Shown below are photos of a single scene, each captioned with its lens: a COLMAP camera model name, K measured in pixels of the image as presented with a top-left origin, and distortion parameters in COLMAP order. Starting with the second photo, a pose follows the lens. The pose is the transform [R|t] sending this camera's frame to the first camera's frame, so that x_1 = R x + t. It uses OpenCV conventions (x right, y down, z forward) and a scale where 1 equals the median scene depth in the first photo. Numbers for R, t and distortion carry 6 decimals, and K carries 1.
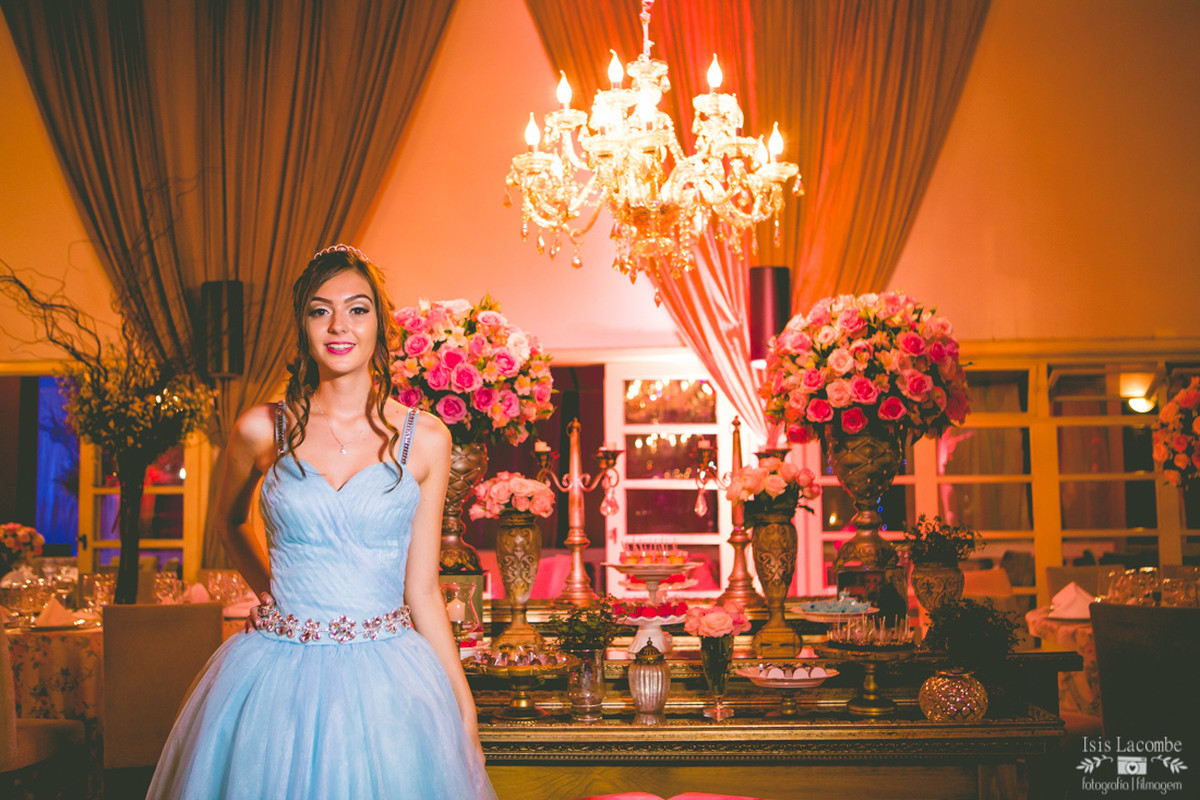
lens RADIAL K [[1261.6, 0, 612.8], [0, 1261.6, 395.5], [0, 0, 1]] dist [0.026828, 0.000000]
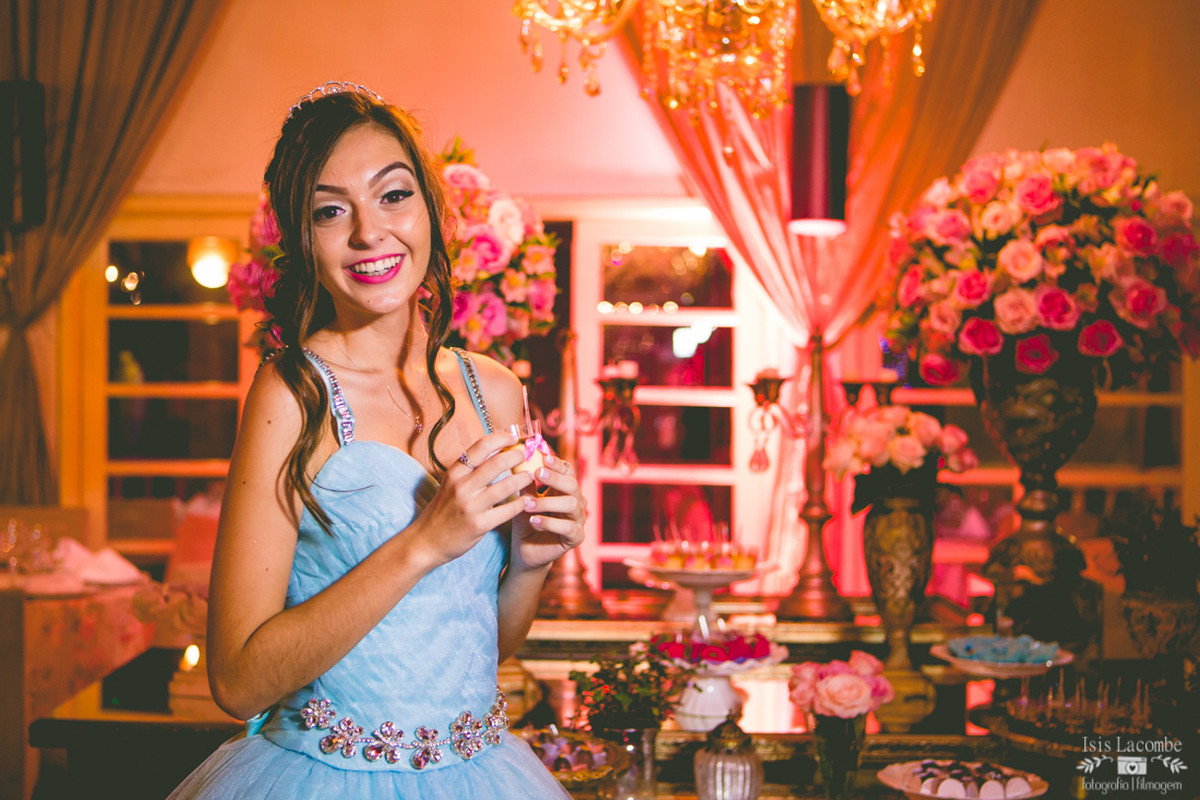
lens RADIAL K [[1729.1, 0, 592.1], [0, 1729.1, 408.3], [0, 0, 1]] dist [0.072519, 0.000000]
pose [[0.999368, 0.022743, 0.027310, -0.053766], [-0.025193, 0.995350, 0.092972, -0.028257], [-0.025068, -0.093601, 0.995294, 0.131462]]
